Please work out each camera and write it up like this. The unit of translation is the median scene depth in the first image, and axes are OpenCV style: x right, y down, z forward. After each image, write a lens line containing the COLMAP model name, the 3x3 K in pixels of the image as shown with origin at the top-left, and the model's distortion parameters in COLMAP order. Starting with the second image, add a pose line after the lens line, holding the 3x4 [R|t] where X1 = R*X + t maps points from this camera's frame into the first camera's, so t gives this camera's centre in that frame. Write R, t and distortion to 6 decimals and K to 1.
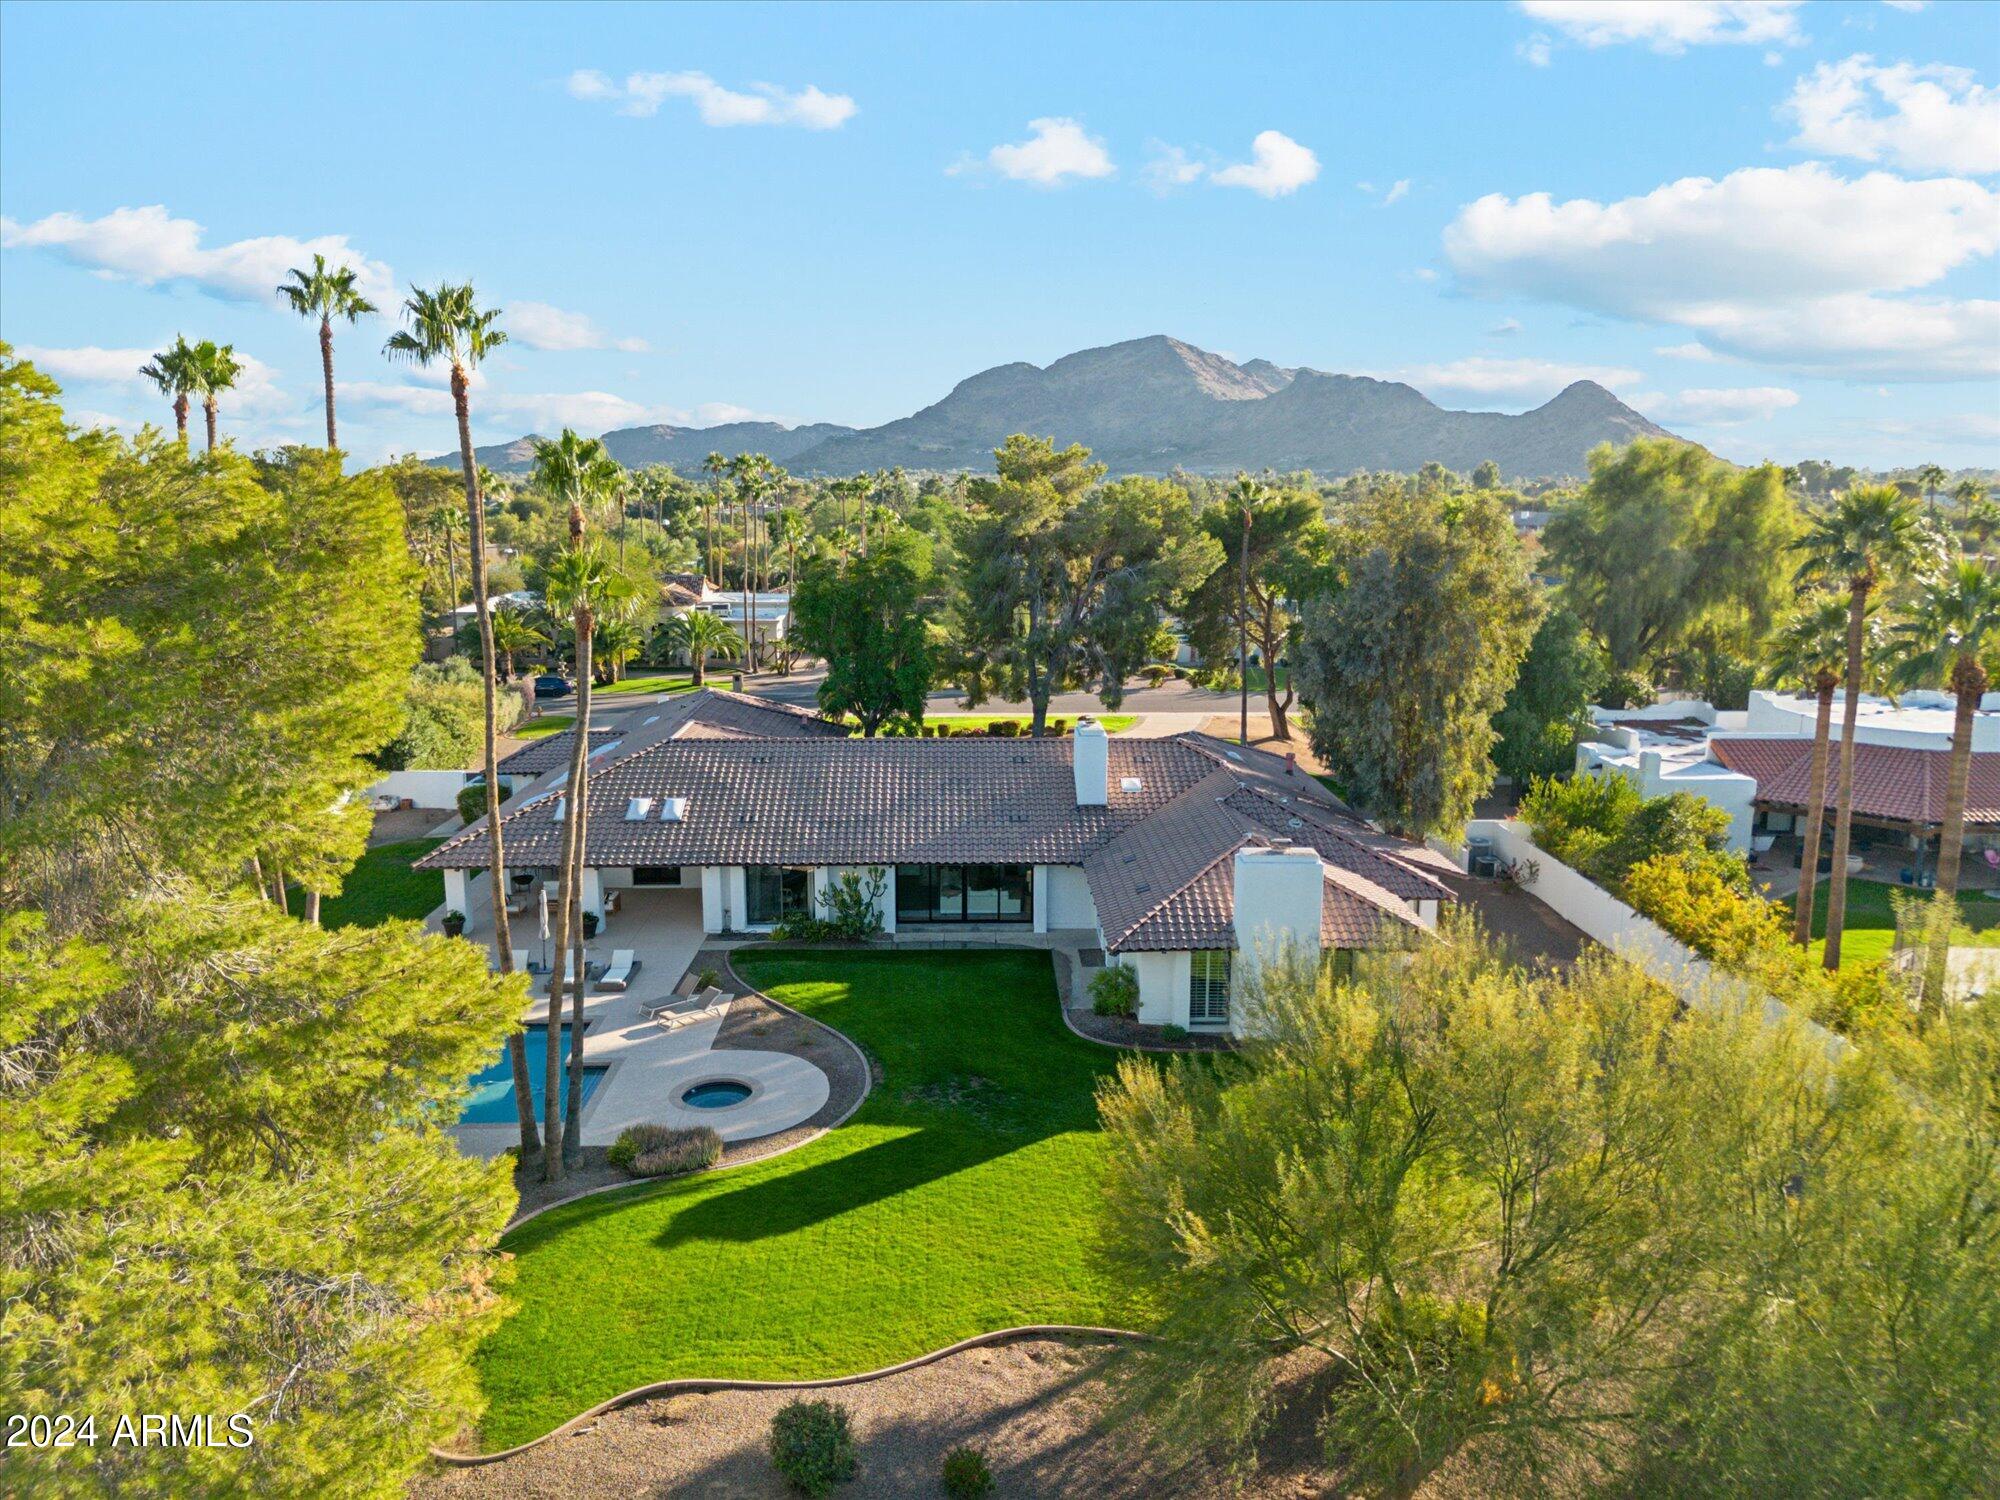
lens RADIAL K [[1421.7, 0, 1001.1], [0, 1421.7, 745.2], [0, 0, 1]] dist [0.064382, -0.057704]
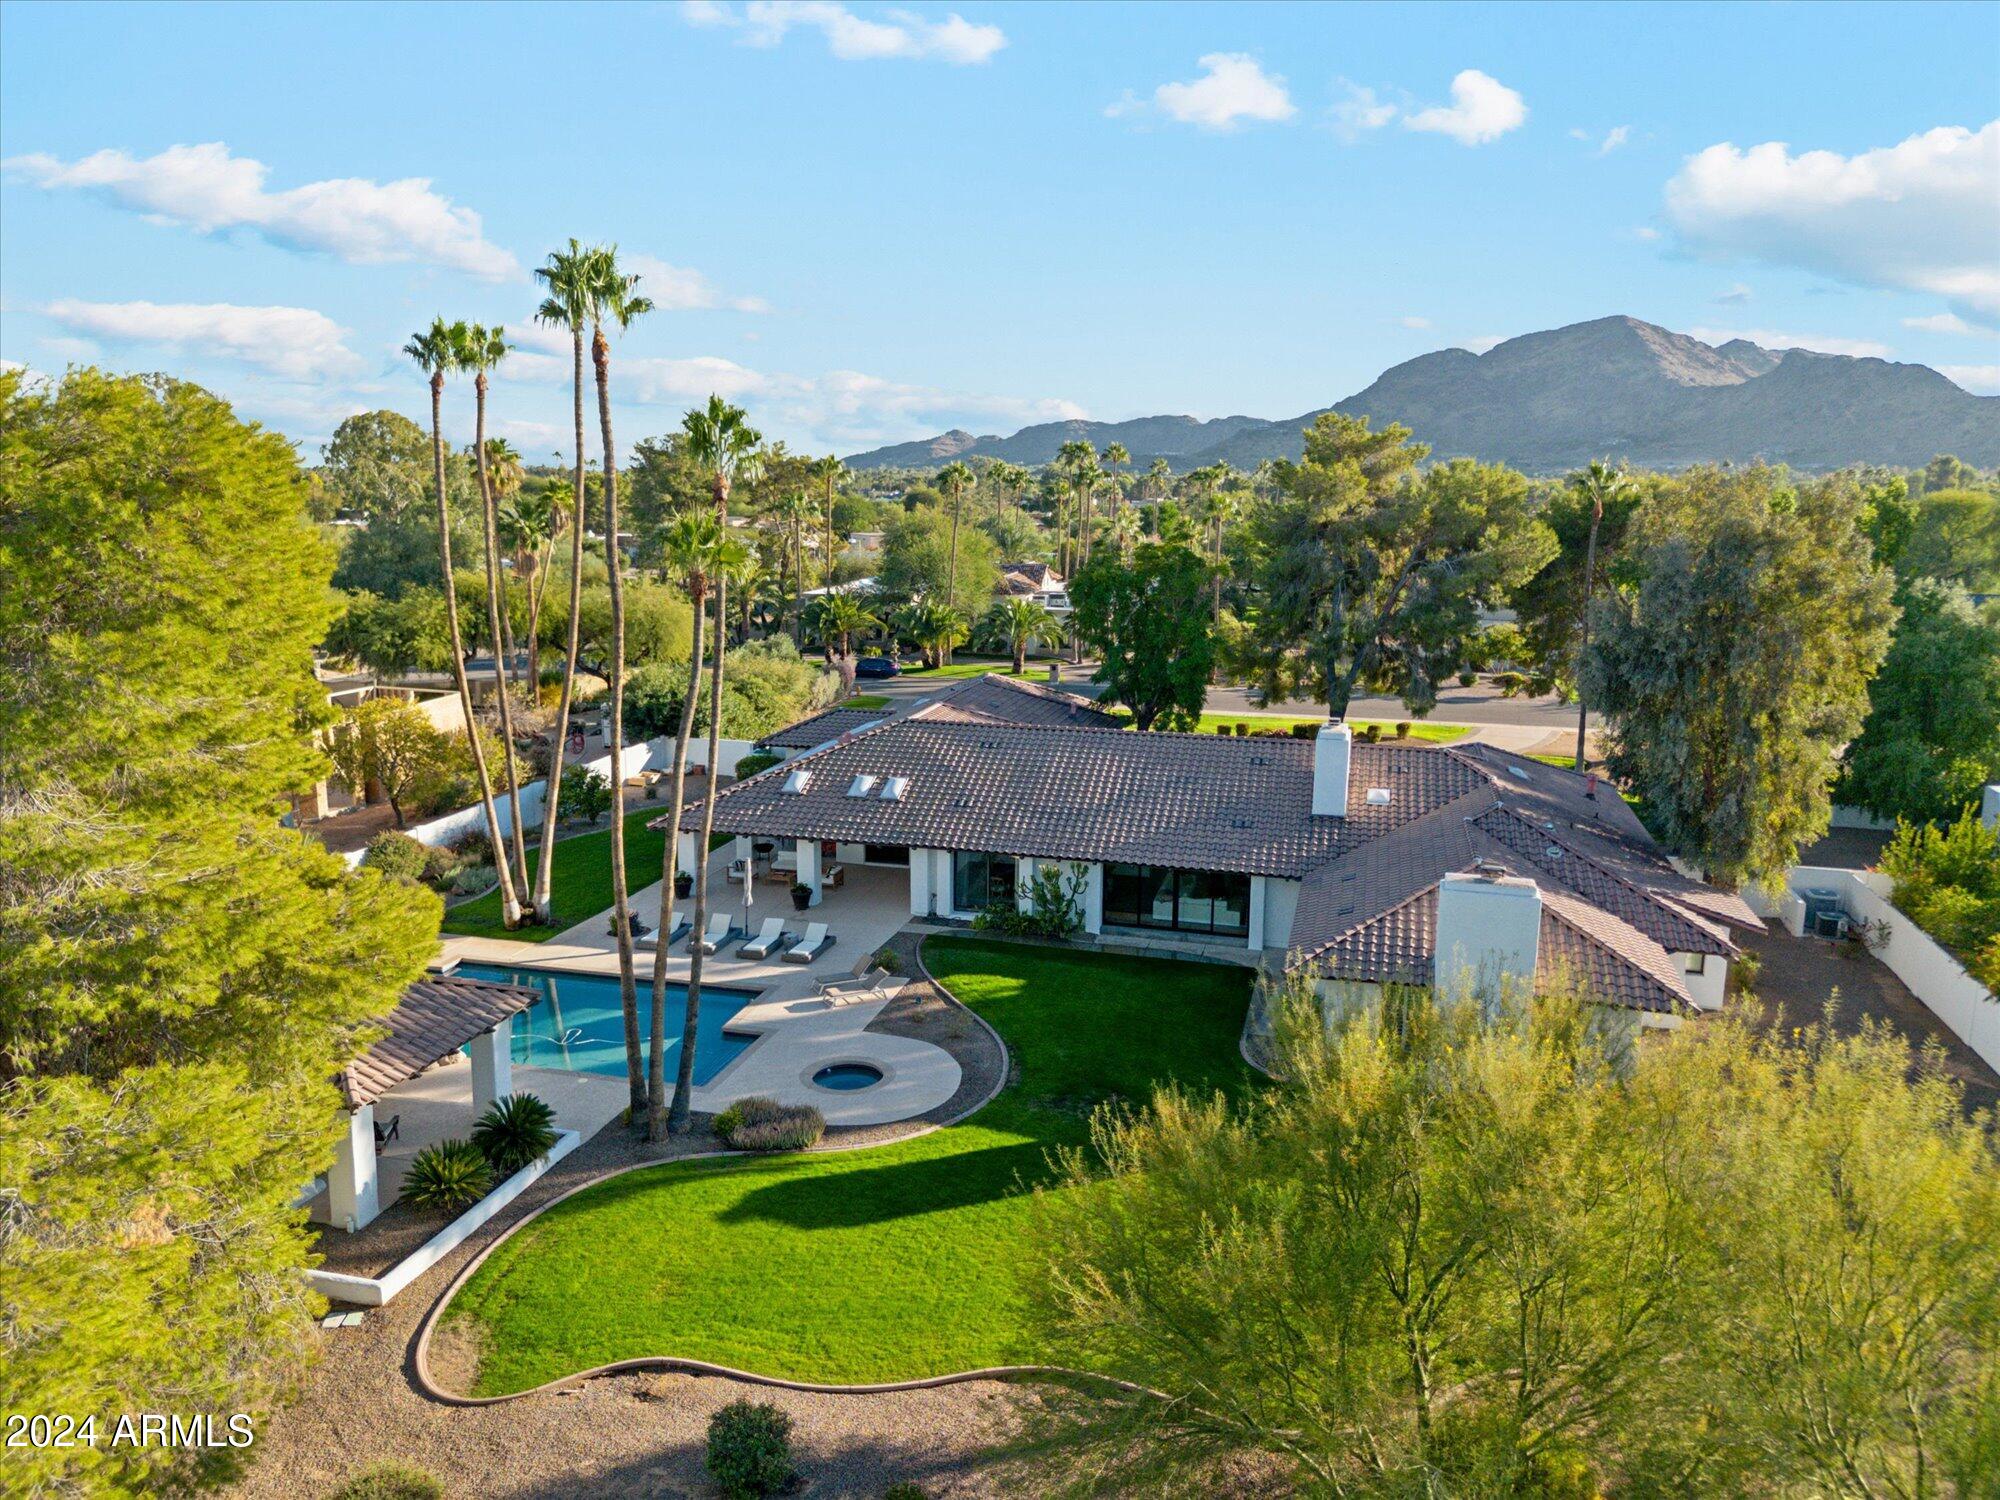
lens RADIAL K [[1449.0, 0, 995.5], [0, 1449.0, 746.2], [0, 0, 1]] dist [0.074768, -0.082455]
pose [[0.959988, 0.058634, -0.273834, 0.114541], [-0.058450, 0.998251, 0.008840, 0.002290], [0.273873, 0.007519, 0.961736, 0.047789]]
